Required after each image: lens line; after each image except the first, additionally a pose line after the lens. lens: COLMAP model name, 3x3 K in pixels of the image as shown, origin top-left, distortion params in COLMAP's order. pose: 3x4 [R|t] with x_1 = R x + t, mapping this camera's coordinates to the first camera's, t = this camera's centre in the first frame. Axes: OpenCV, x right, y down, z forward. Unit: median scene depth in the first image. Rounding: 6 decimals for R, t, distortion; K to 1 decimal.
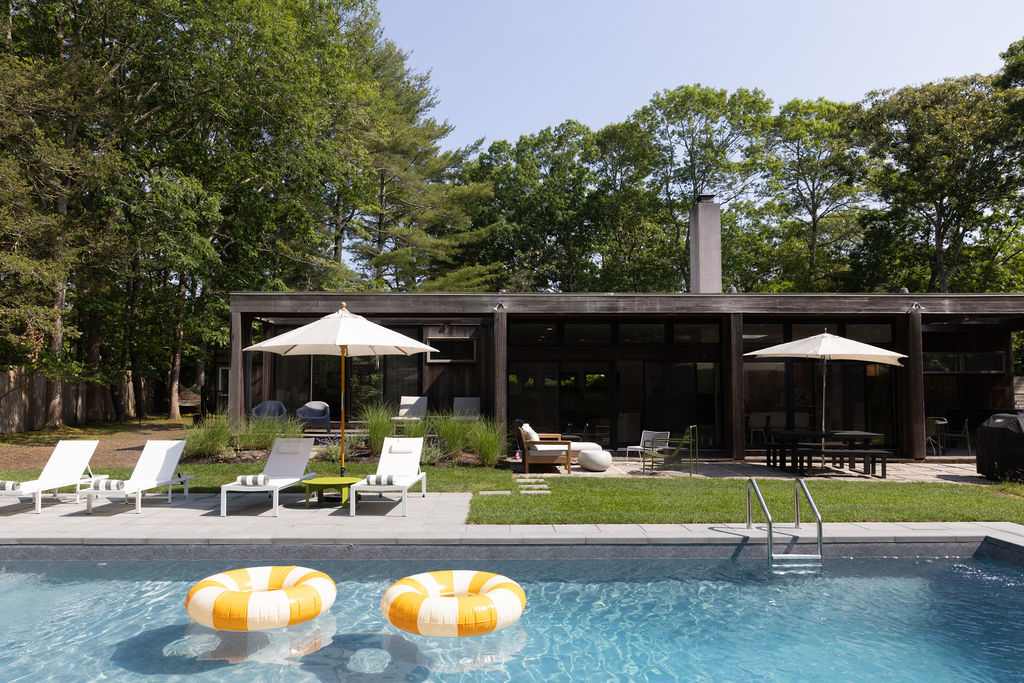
lens RADIAL K [[757.5, 0, 512.0], [0, 757.5, 341.5], [0, 0, 1]] dist [-0.024274, 0.007835]
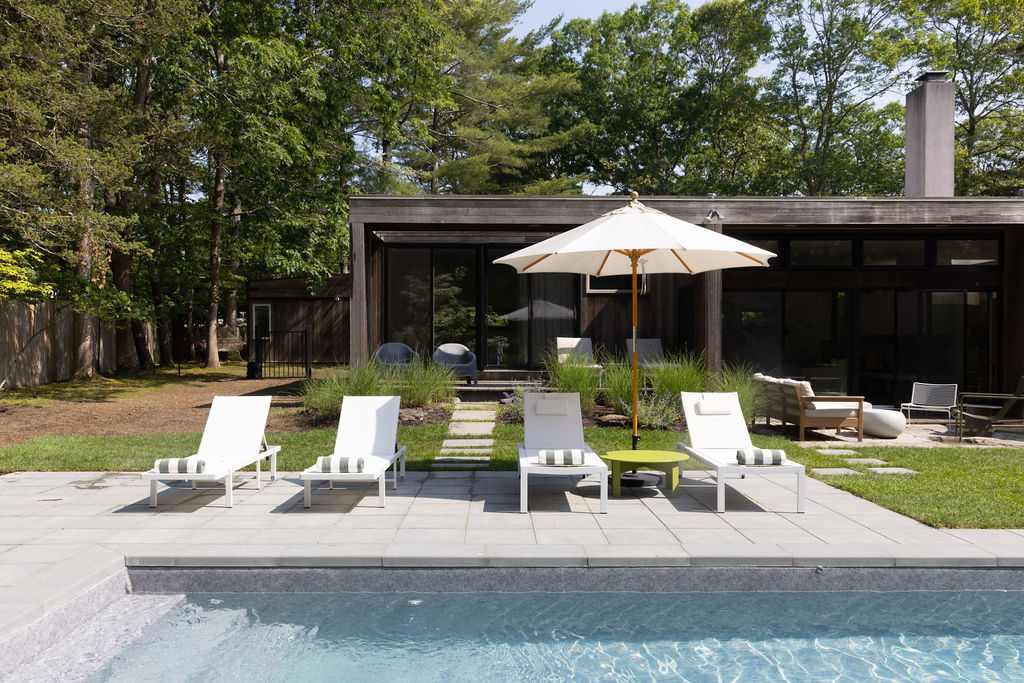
lens RADIAL K [[882.6, 0, 512.0], [0, 882.6, 341.5], [0, 0, 1]] dist [0.003179, -0.007367]
pose [[0.999886, 0.001743, -0.015006, -0.183032], [-0.000676, 0.997491, 0.070786, 0.014456], [0.015092, -0.070768, 0.997379, 0.119449]]
